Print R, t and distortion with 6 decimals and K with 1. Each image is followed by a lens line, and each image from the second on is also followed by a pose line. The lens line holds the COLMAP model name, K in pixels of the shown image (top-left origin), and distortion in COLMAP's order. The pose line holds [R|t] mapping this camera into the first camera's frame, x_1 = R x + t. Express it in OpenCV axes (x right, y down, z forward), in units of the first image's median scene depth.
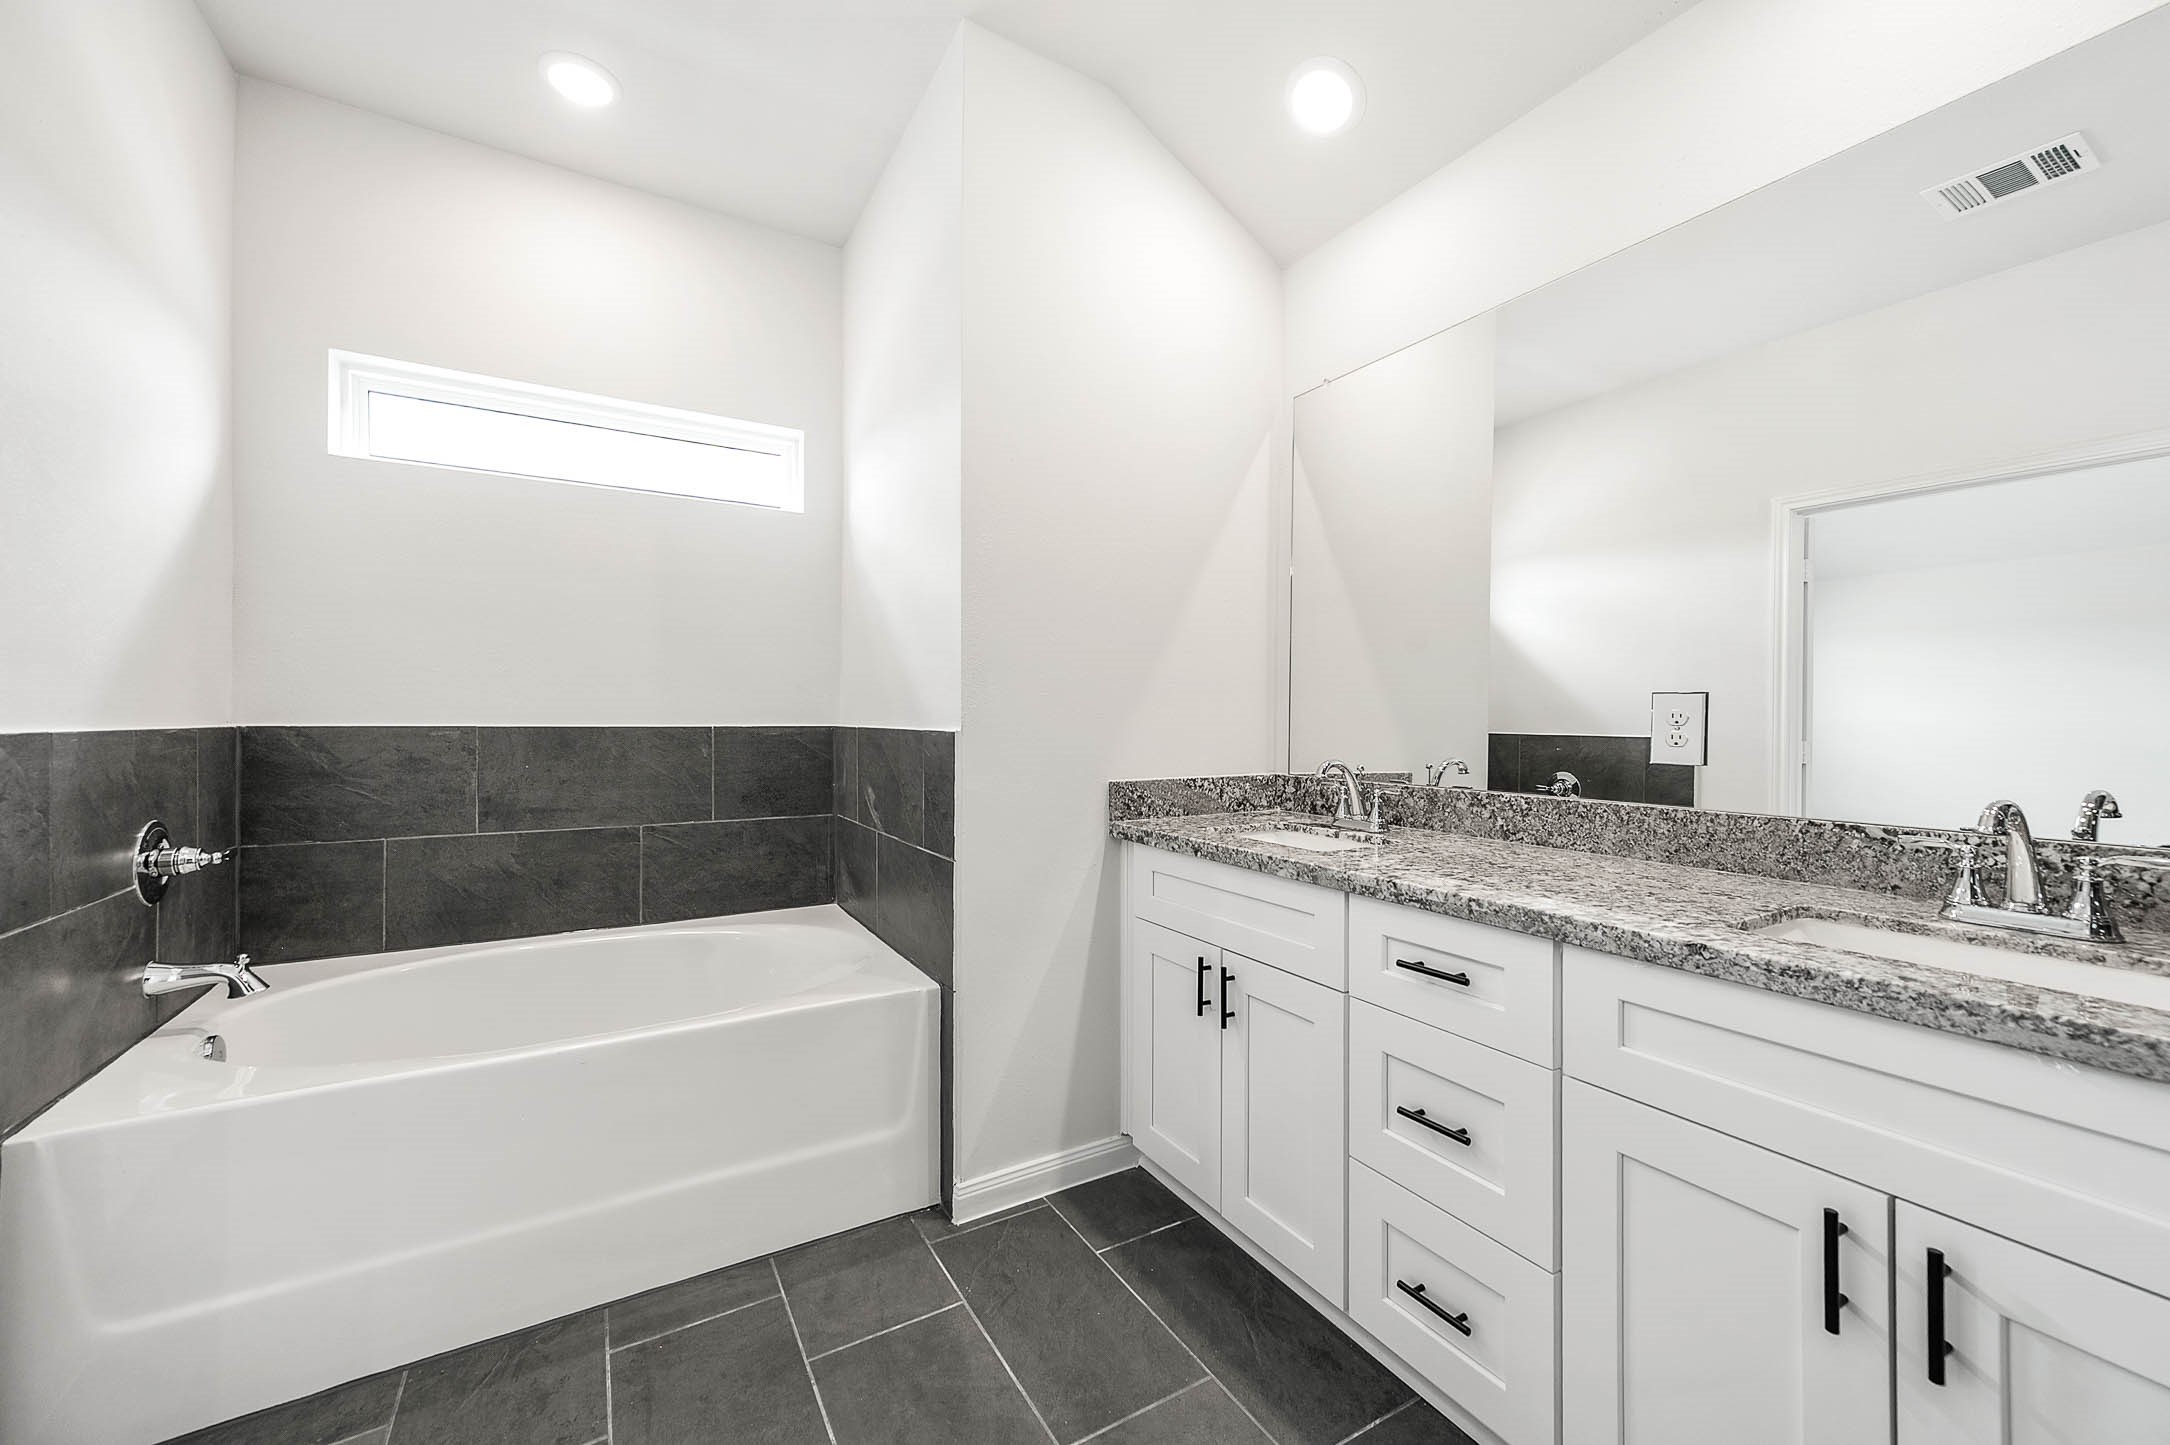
lens RADIAL K [[838.4, 0, 1085.0], [0, 838.4, 722.5], [0, 0, 1]] dist [0.002885, 0.000115]
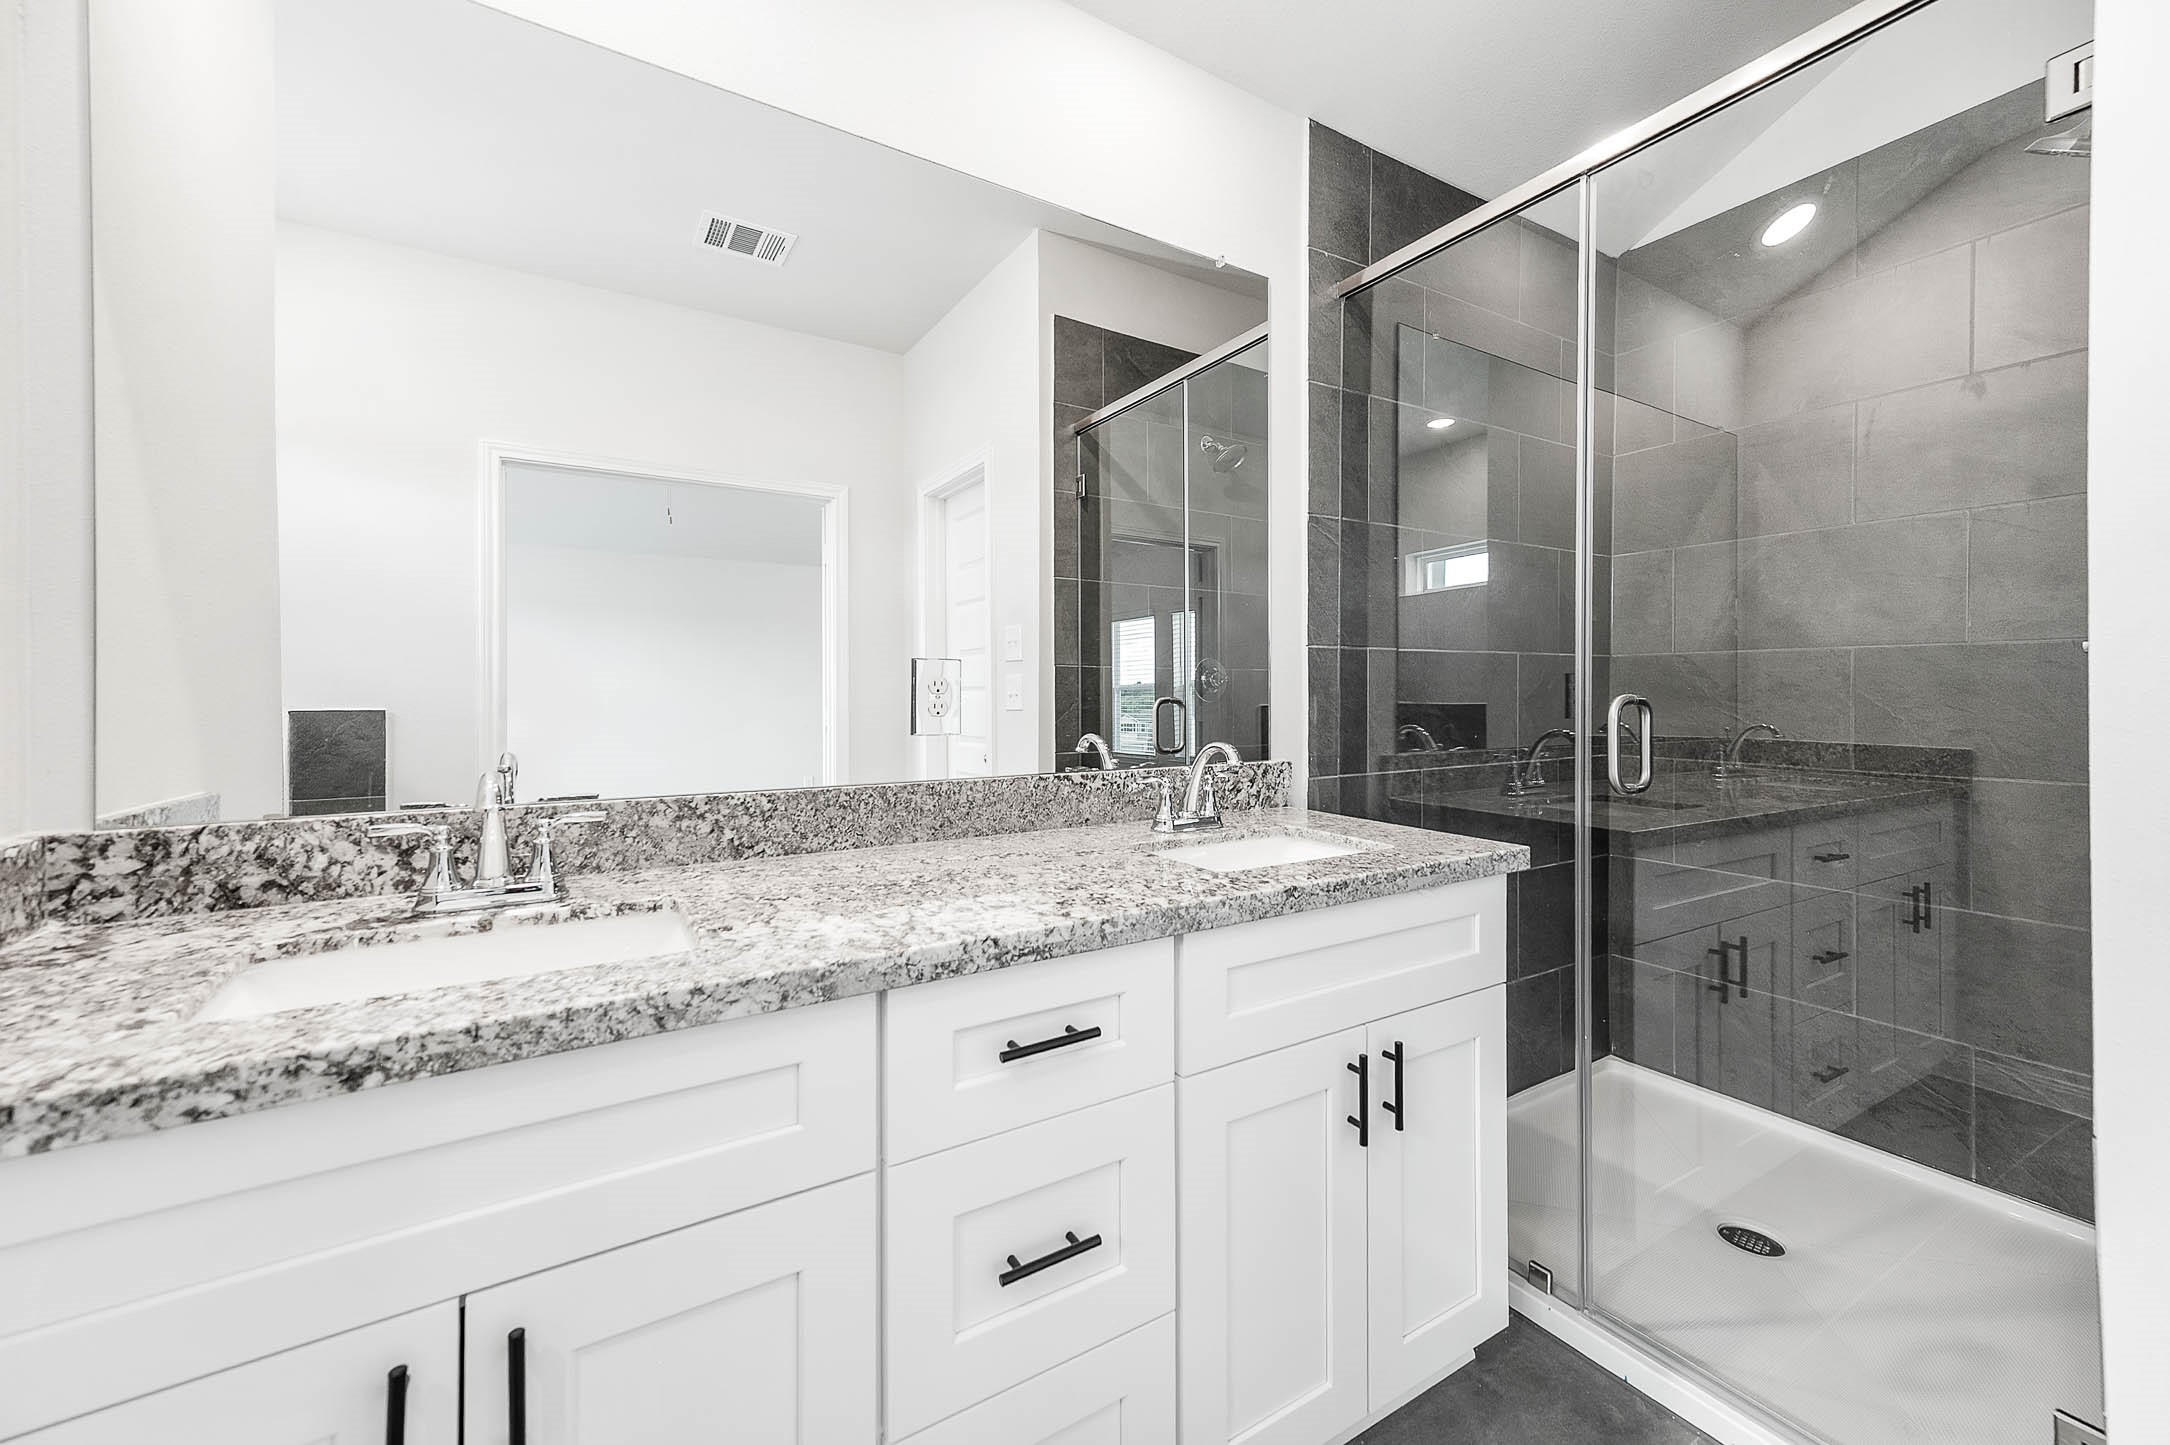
lens RADIAL K [[861.6, 0, 1097.0], [0, 861.6, 695.4], [0, 0, 1]] dist [0.009794, 0.000263]
pose [[-0.024097, -0.011847, 0.999639, -0.232157], [0.004983, 0.999916, 0.011970, -0.004823], [-0.999697, 0.005270, -0.024036, 0.716587]]
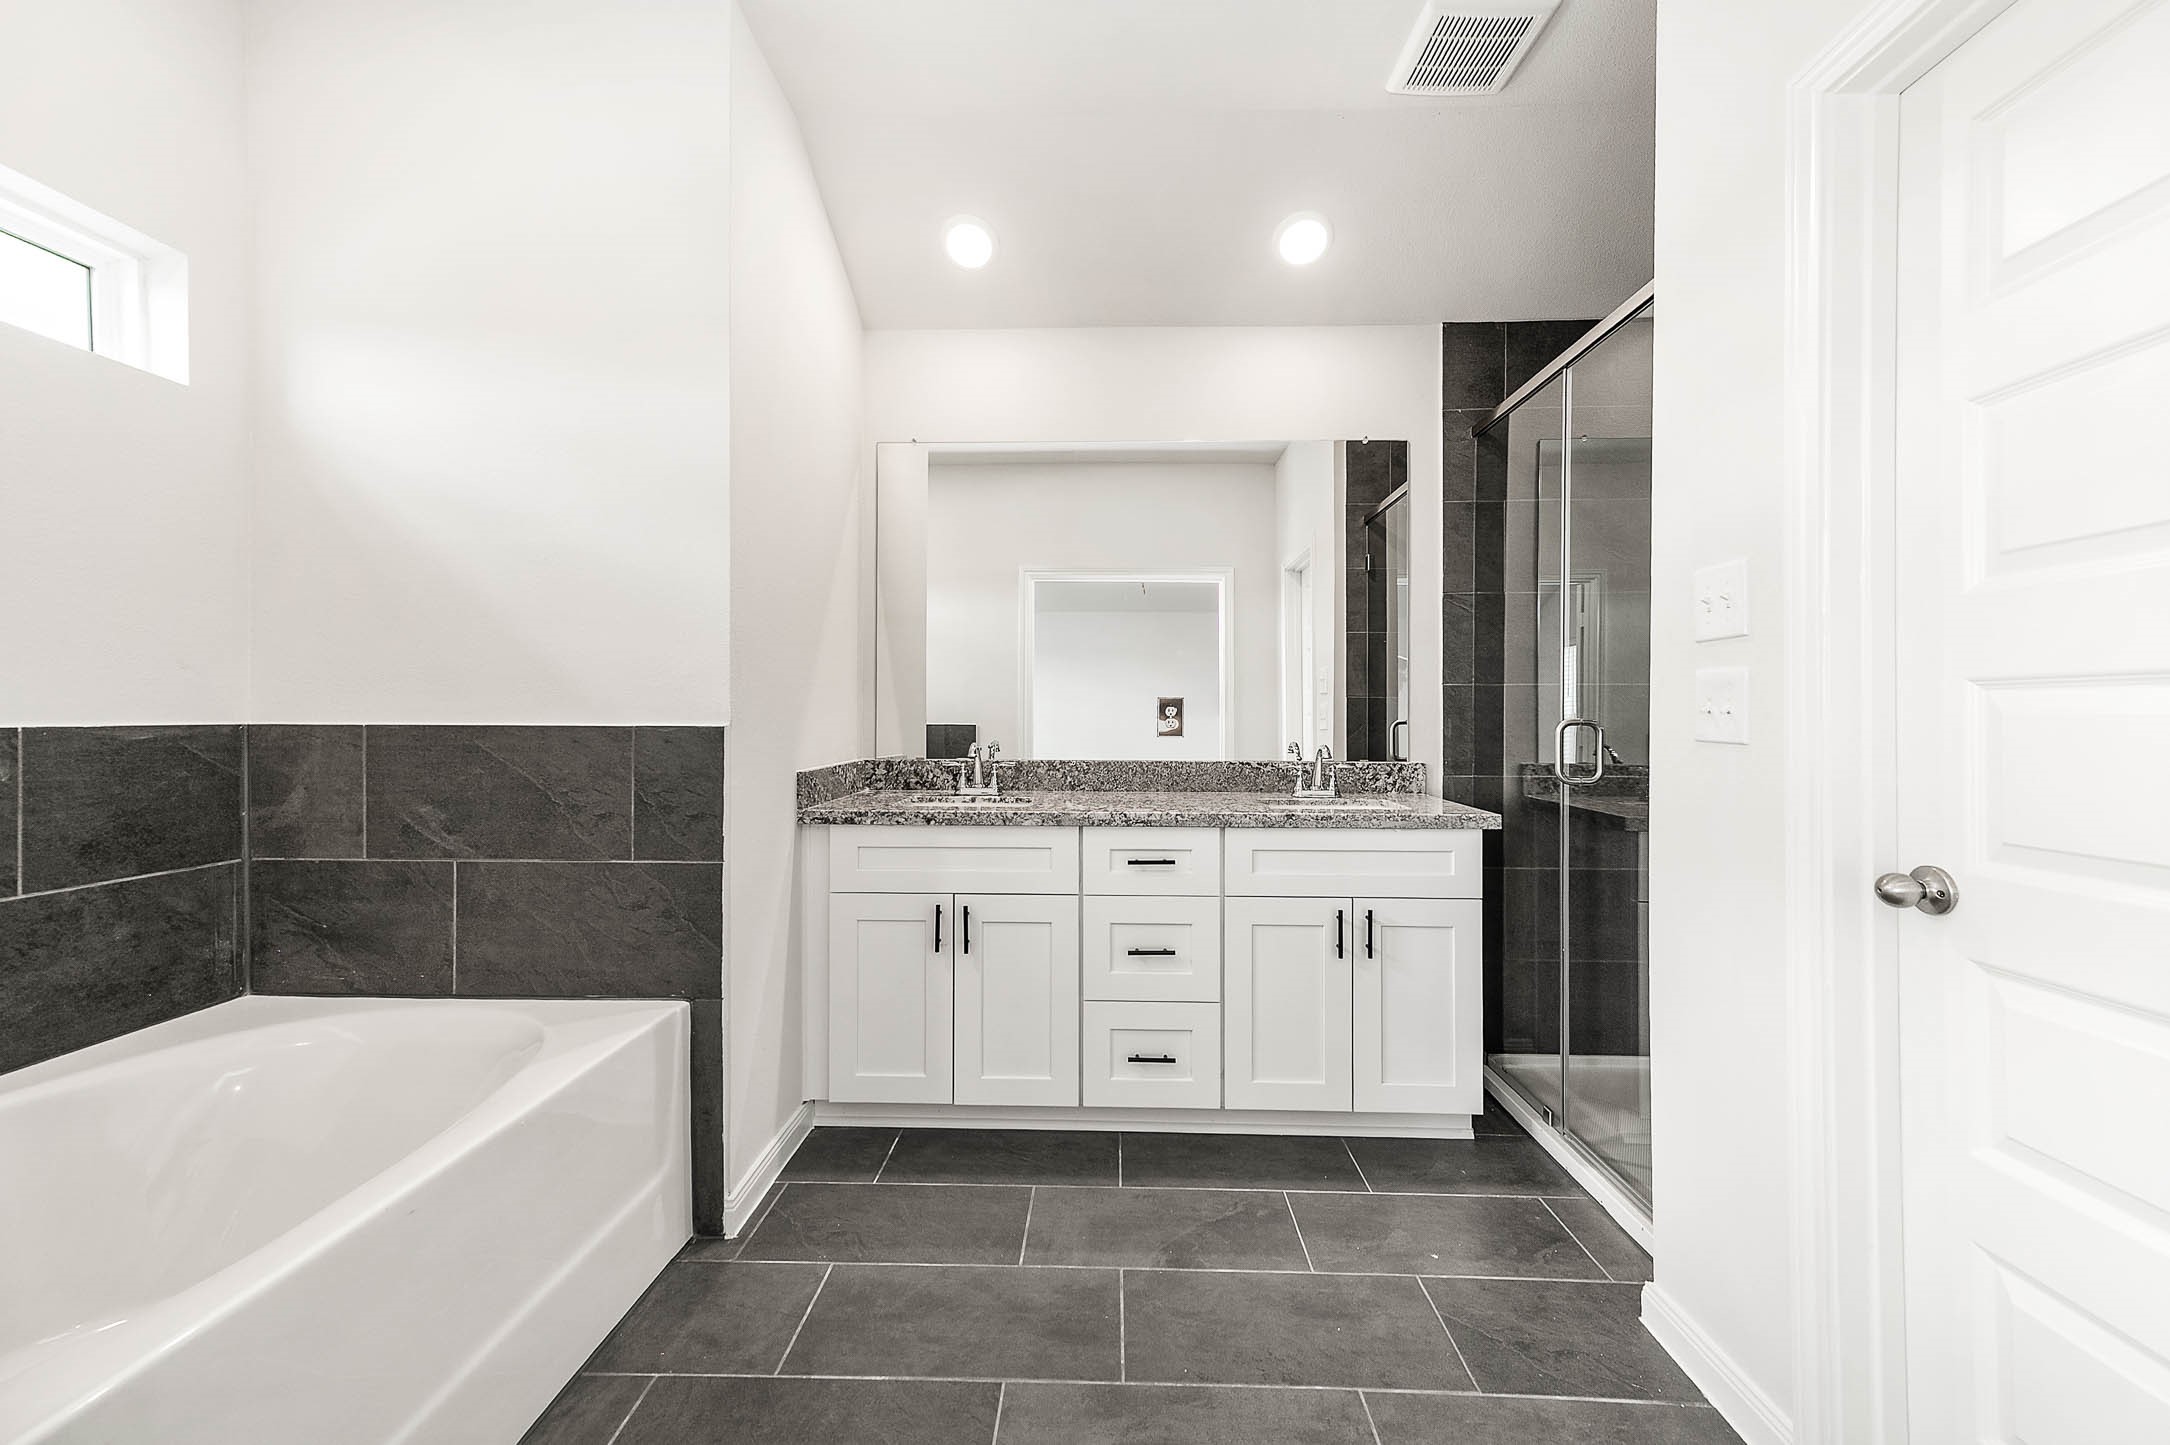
lens RADIAL K [[848.4, 0, 1090.9], [0, 848.4, 713.5], [0, 0, 1]] dist [0.000574, 0.000185]
pose [[0.533459, -0.003272, 0.845820, -0.803741], [0.003882, 0.999991, 0.001420, -0.003975], [-0.845817, 0.002527, 0.533467, 0.139491]]
